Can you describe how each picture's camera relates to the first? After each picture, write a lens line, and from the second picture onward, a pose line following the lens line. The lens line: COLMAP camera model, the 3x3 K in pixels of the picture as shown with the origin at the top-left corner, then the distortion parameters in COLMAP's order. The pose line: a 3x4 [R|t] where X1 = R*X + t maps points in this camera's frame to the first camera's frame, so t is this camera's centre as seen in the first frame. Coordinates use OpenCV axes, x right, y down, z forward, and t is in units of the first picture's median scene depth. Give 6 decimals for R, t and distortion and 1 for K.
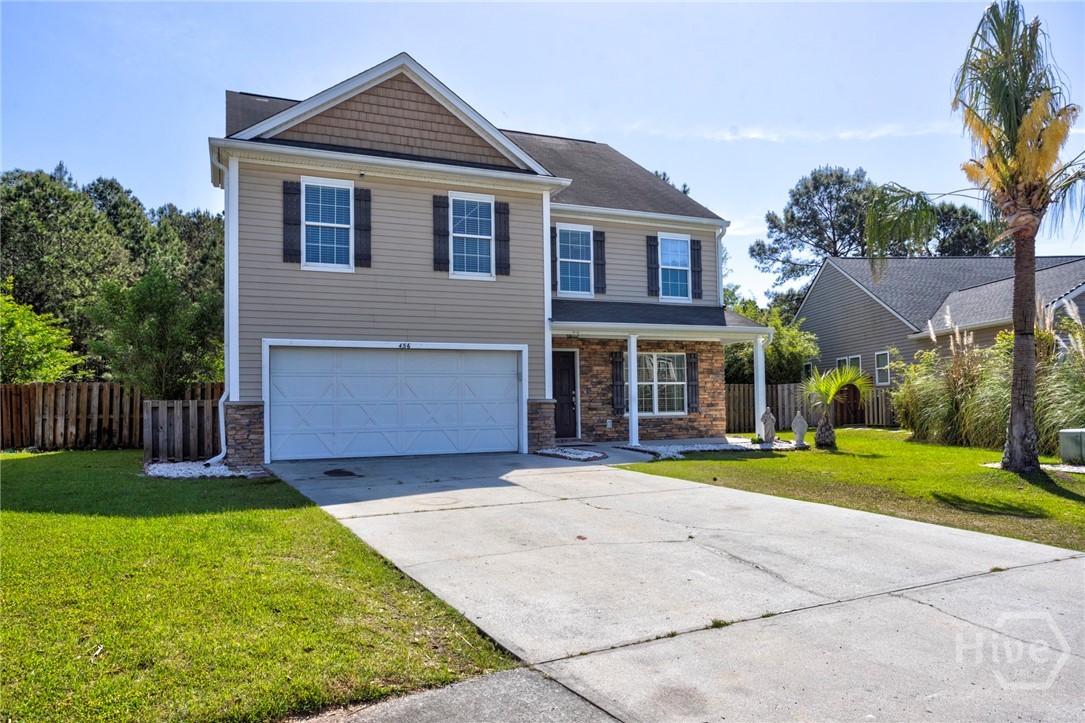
lens RADIAL K [[758.1, 0, 542.6], [0, 758.1, 368.0], [0, 0, 1]] dist [0.000201, -0.000172]
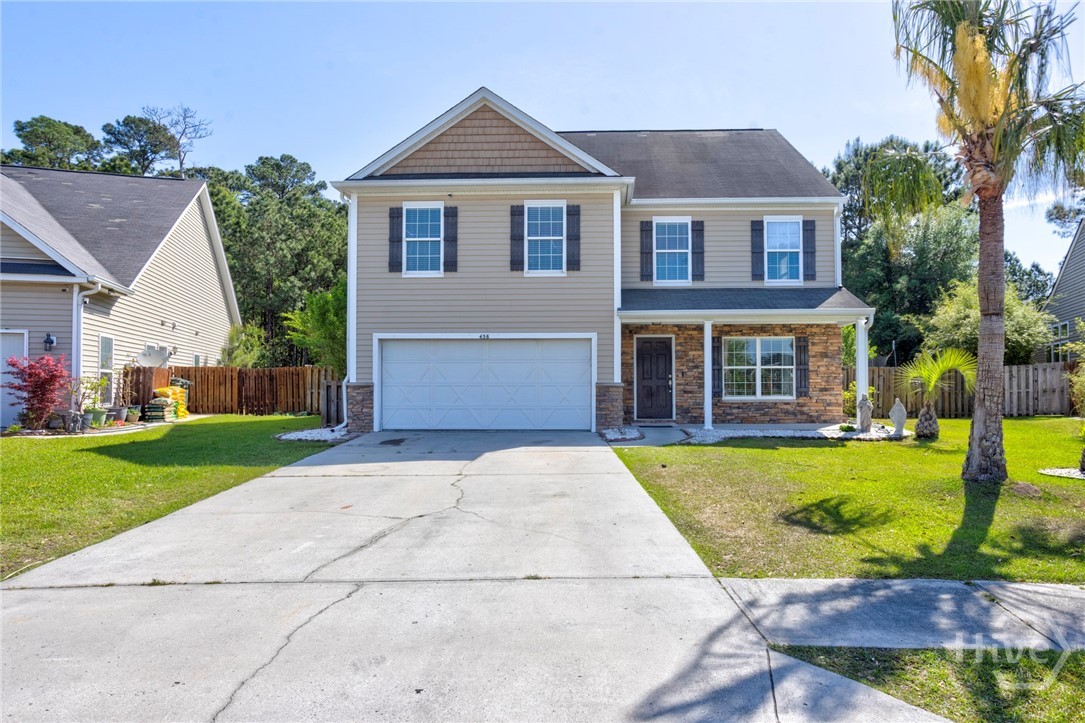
lens RADIAL K [[680.4, 0, 542.2], [0, 680.4, 356.1], [0, 0, 1]] dist [-0.011704, 0.008255]
pose [[0.903543, -0.005313, -0.428464, 0.332013], [0.010457, 0.999899, 0.009653, -0.007522], [0.428369, -0.013202, 0.903507, 0.077395]]
